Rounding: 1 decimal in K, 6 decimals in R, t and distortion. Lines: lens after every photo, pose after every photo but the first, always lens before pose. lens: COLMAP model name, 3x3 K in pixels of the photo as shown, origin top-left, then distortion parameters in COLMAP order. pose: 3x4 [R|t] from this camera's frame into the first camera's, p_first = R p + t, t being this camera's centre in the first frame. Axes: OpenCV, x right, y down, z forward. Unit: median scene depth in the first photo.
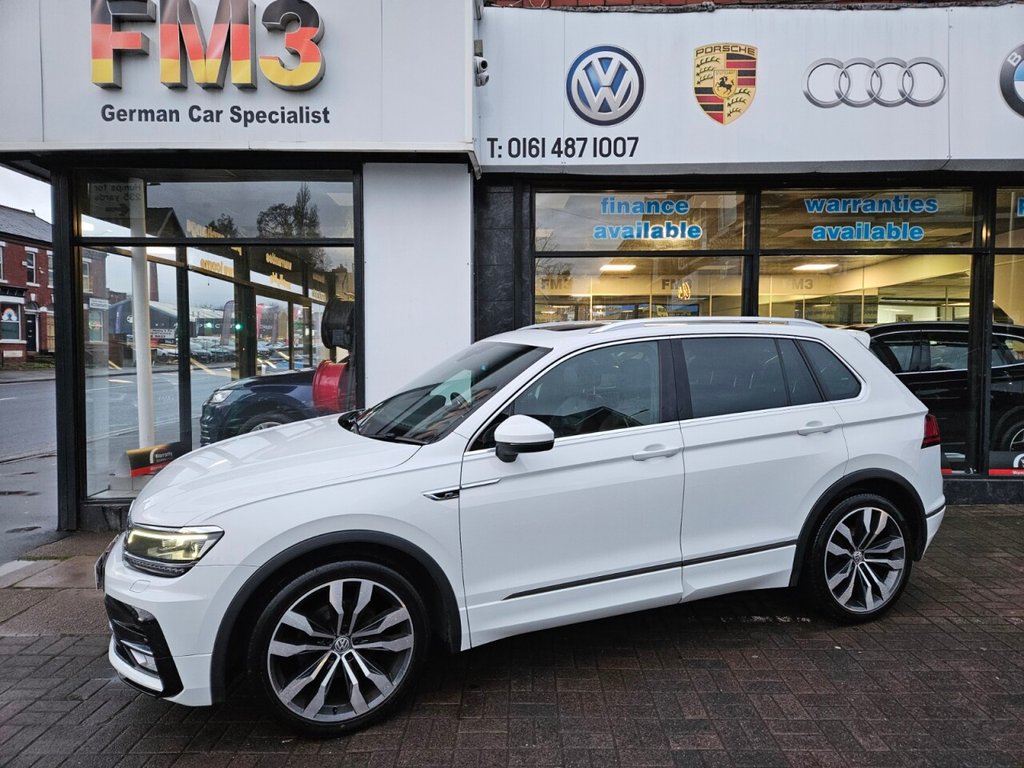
lens RADIAL K [[665.6, 0, 516.2], [0, 665.6, 379.9], [0, 0, 1]] dist [0.073443, -0.053246]
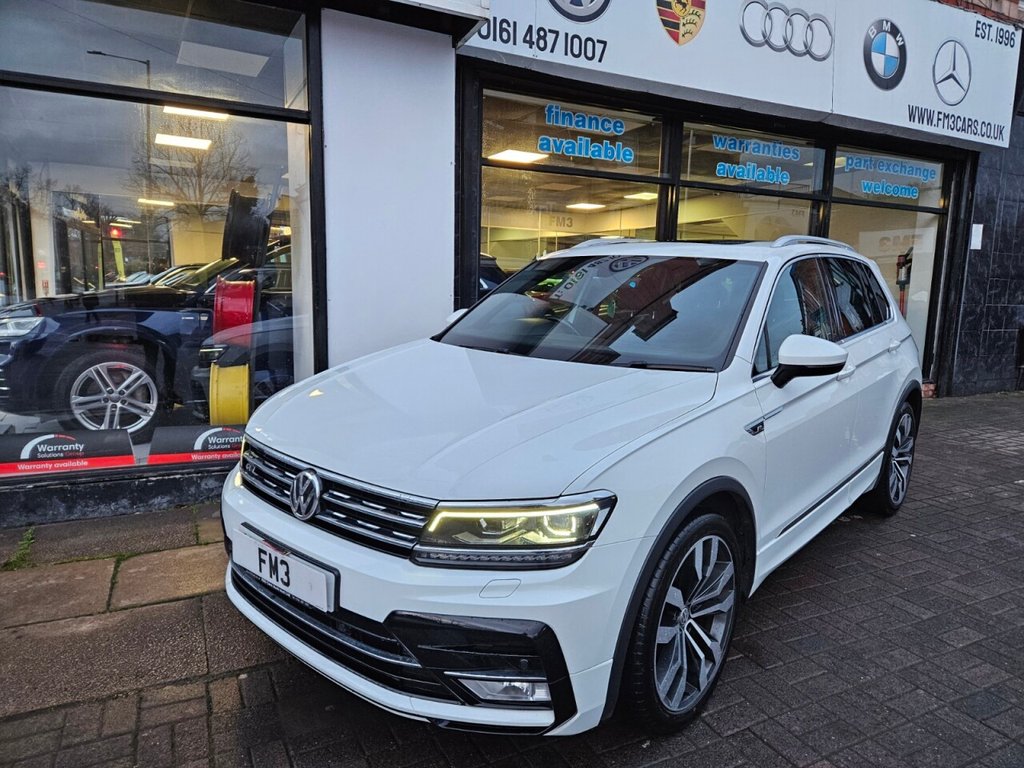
lens RADIAL K [[669.9, 0, 511.0], [0, 669.9, 384.9], [0, 0, 1]] dist [0.069689, -0.052597]
pose [[0.886632, -0.046712, 0.460110, -0.390536], [-0.000668, 0.994756, 0.102276, 0.014227], [-0.462474, -0.090989, 0.881952, 0.192132]]
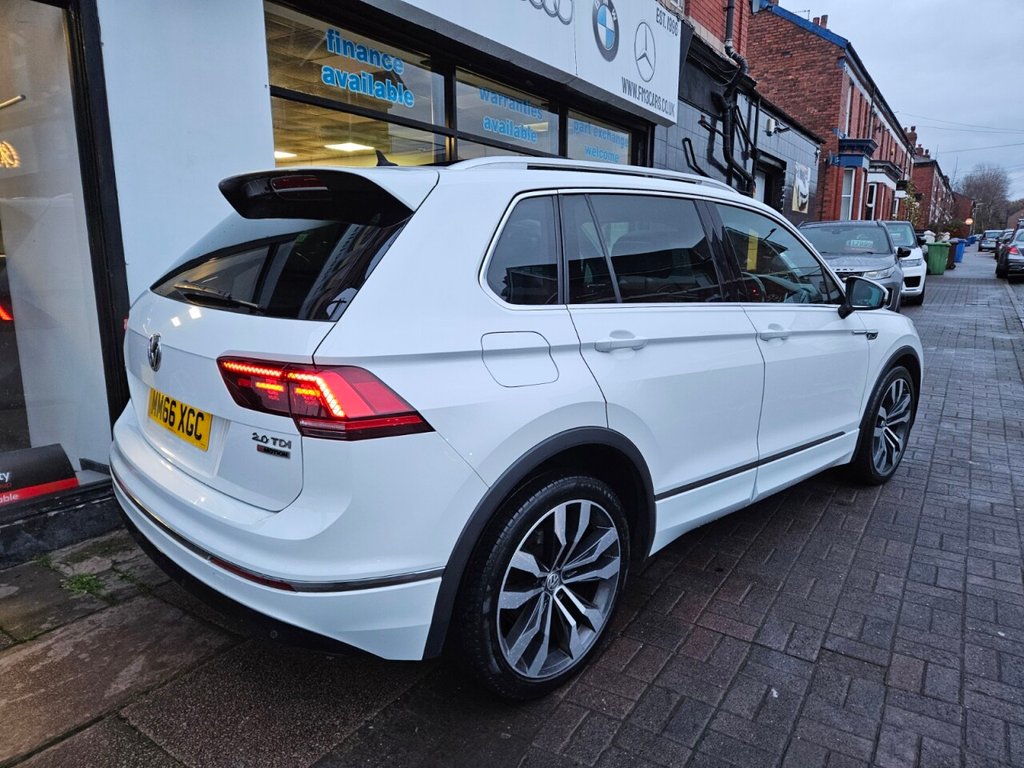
lens RADIAL K [[669.9, 0, 511.0], [0, 669.9, 384.9], [0, 0, 1]] dist [0.069689, -0.052597]
pose [[0.542664, -0.161639, 0.824250, -0.521989], [0.037869, 0.985019, 0.168235, 0.012719], [-0.839095, -0.060082, 0.540656, 0.400404]]
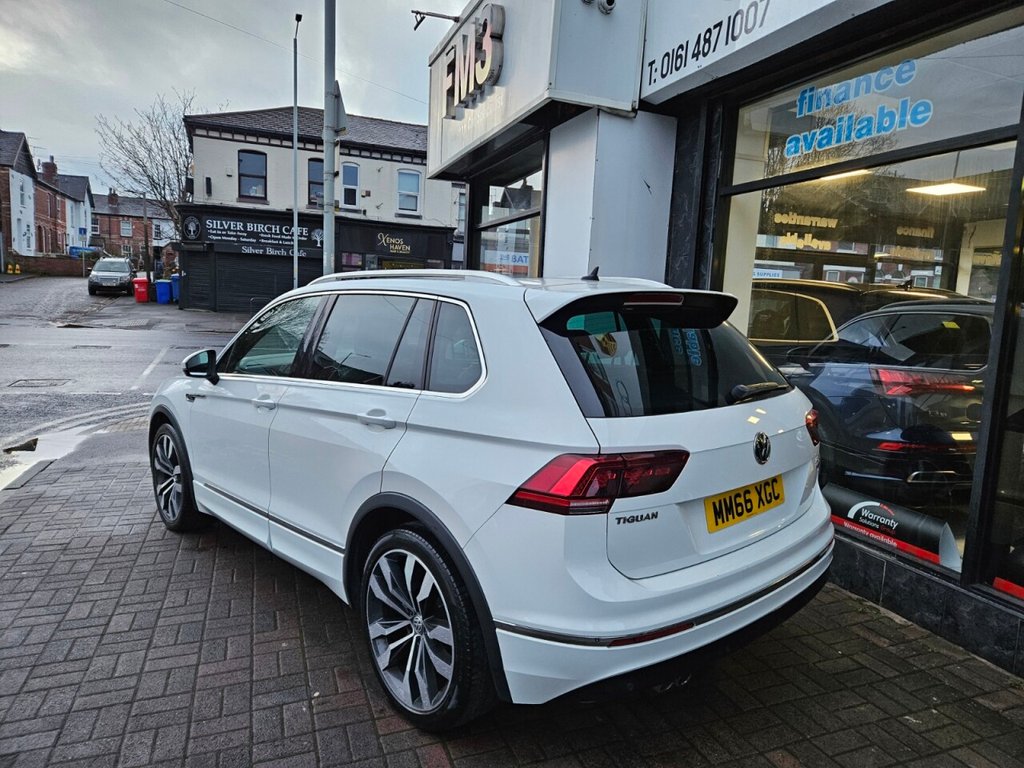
lens RADIAL K [[673.5, 0, 524.7], [0, 673.5, 377.6], [0, 0, 1]] dist [0.071721, -0.055298]
pose [[0.381269, 0.123792, -0.916138, 0.745685], [-0.085272, 0.991478, 0.098484, -0.038039], [0.920523, 0.040572, 0.388576, 0.542059]]
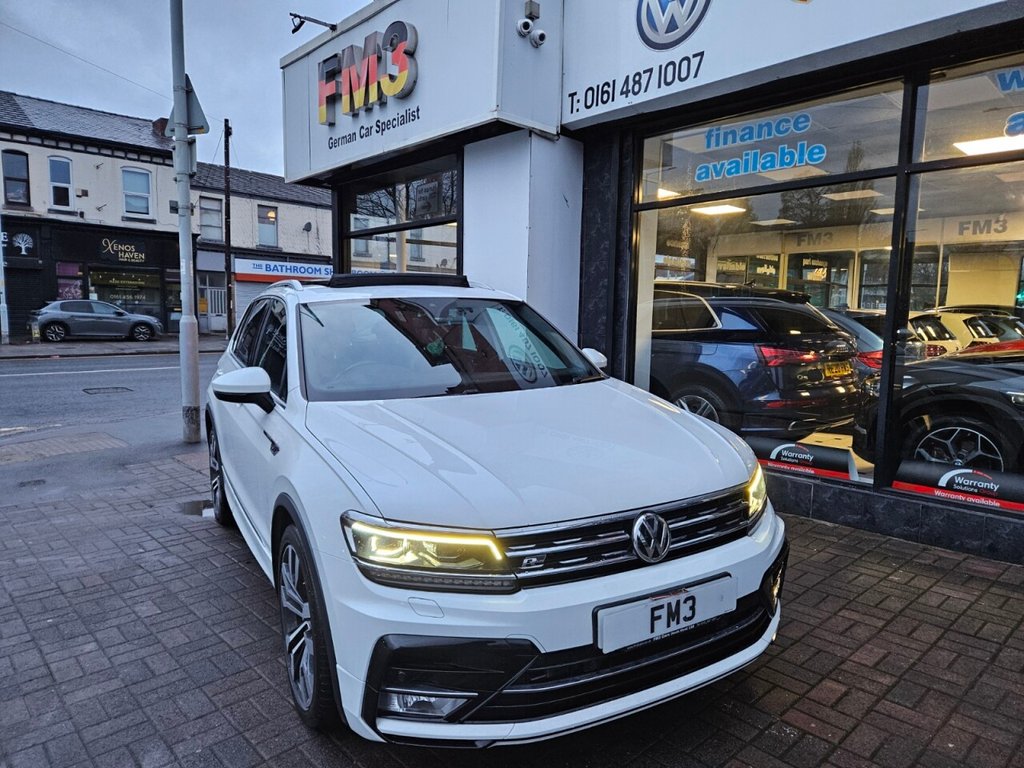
lens RADIAL K [[669.9, 0, 511.0], [0, 669.9, 384.9], [0, 0, 1]] dist [0.069689, -0.052597]
pose [[0.691834, 0.082475, -0.717330, 0.651188], [-0.044078, 0.996426, 0.072052, -0.004328], [0.720709, -0.018230, 0.692997, 0.247500]]
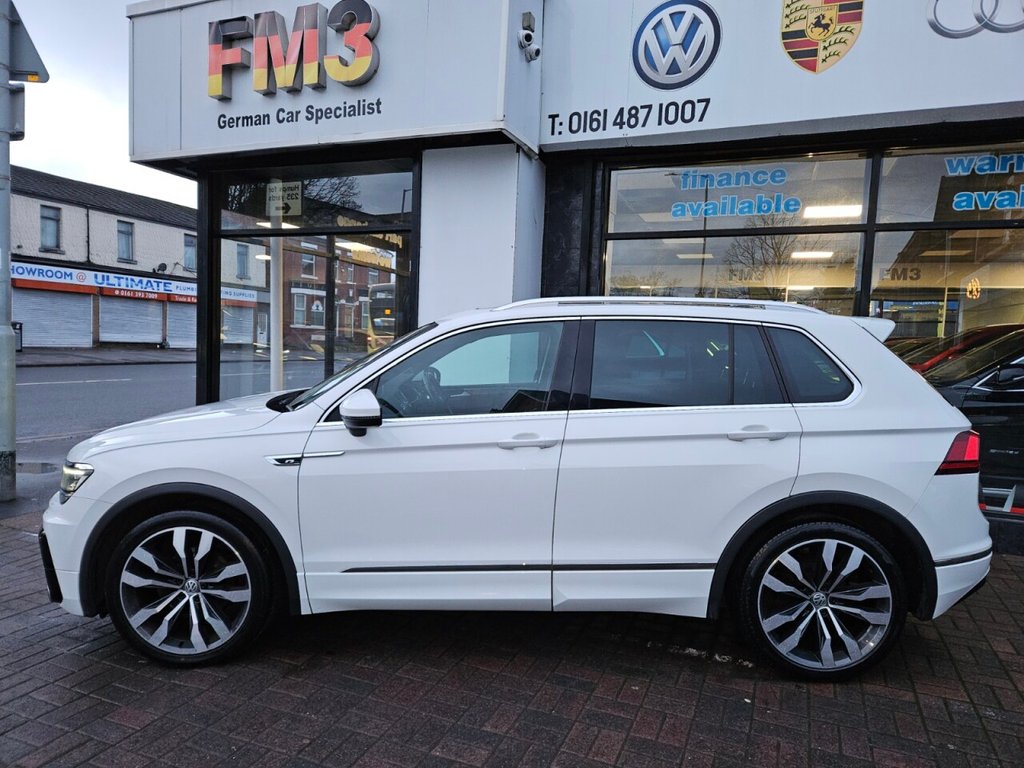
lens RADIAL K [[668.5, 0, 519.6], [0, 668.5, 389.8], [0, 0, 1]] dist [0.068022, -0.049429]
pose [[0.929404, 0.061343, -0.363930, 0.297178], [-0.054590, 0.998093, 0.028824, 0.006671], [0.365005, -0.006923, 0.930980, 0.083395]]
